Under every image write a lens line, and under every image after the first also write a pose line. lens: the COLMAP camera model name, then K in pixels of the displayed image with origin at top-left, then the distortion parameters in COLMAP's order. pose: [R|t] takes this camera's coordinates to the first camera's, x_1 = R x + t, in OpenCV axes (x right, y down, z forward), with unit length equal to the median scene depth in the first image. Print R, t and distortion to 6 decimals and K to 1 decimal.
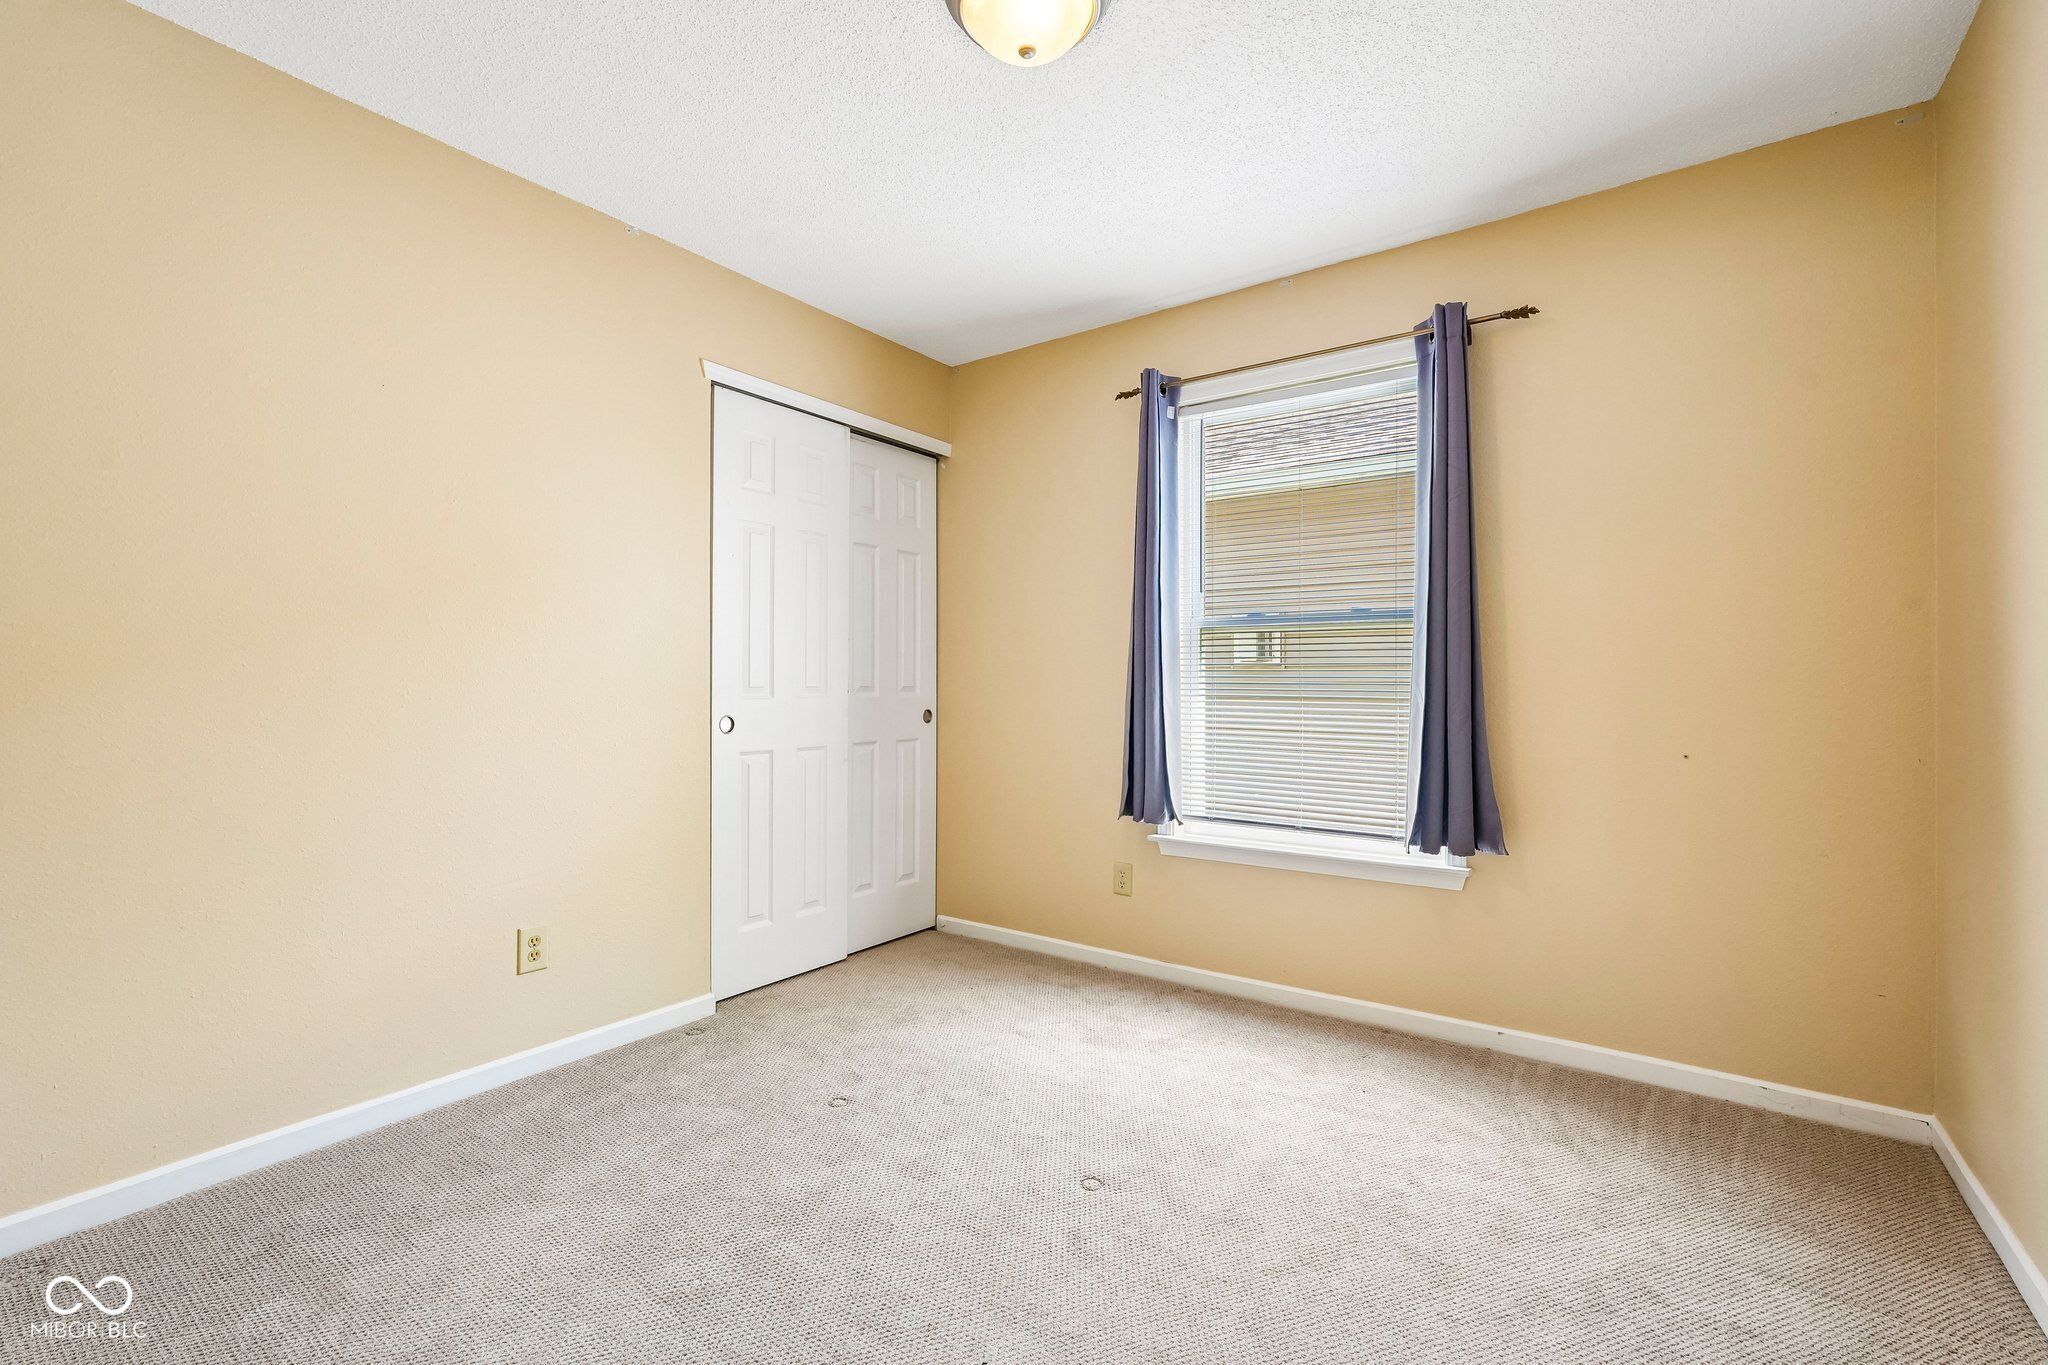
lens RADIAL K [[896.4, 0, 1021.6], [0, 896.4, 684.0], [0, 0, 1]] dist [-0.016614, 0.008459]
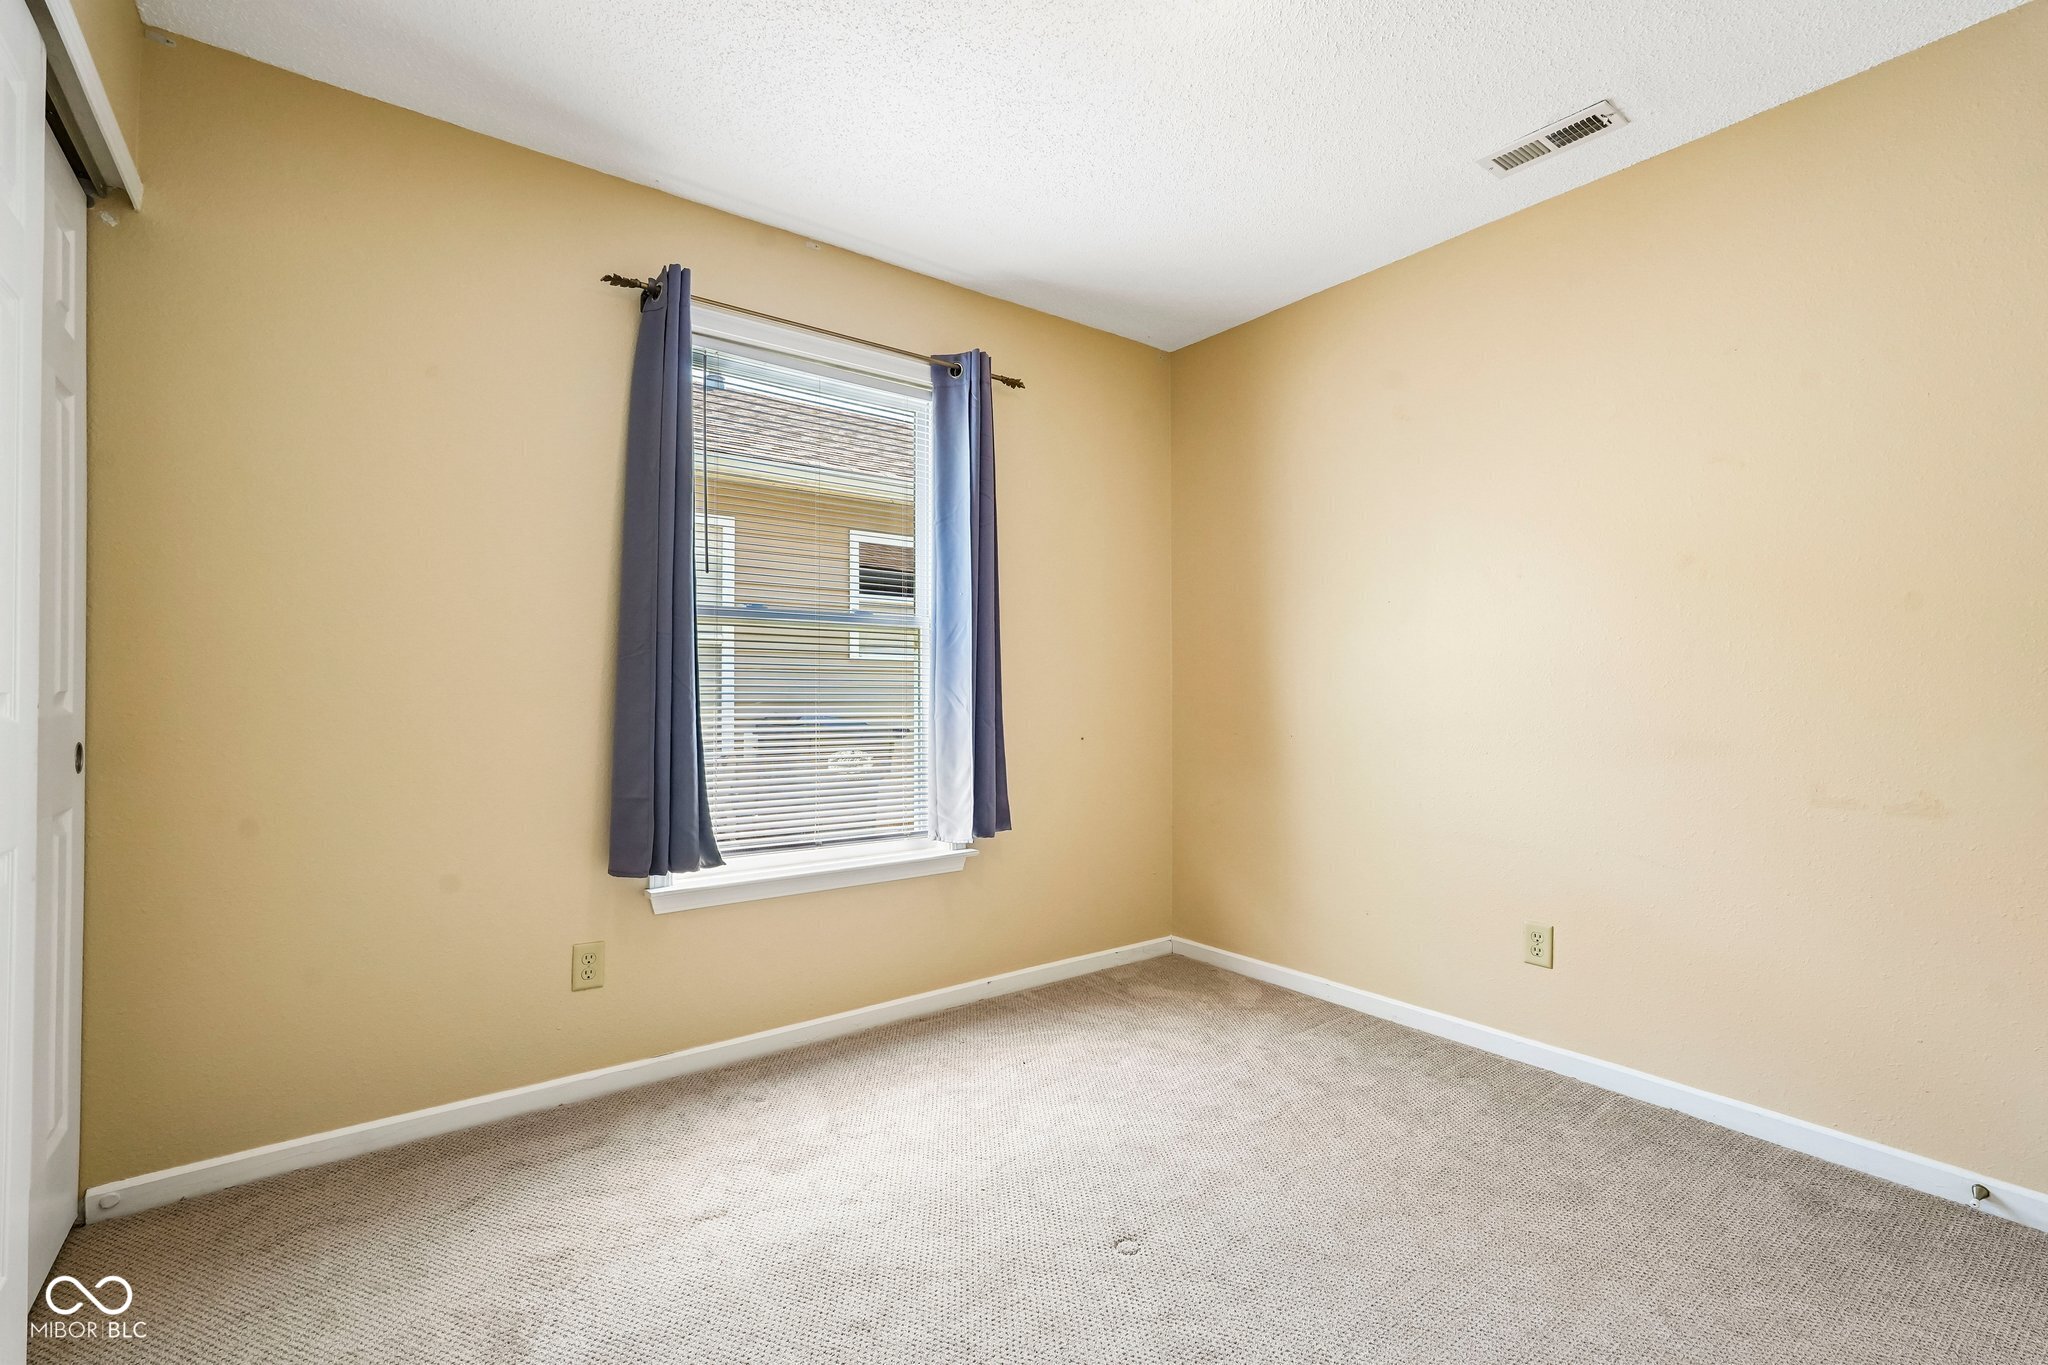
lens RADIAL K [[896.4, 0, 1021.6], [0, 896.4, 684.0], [0, 0, 1]] dist [-0.016614, 0.008459]
pose [[0.292769, 0.003866, 0.956175, -0.542527], [-0.000560, 0.999992, -0.003872, 0.000551], [-0.956183, 0.000598, 0.292769, 0.564485]]
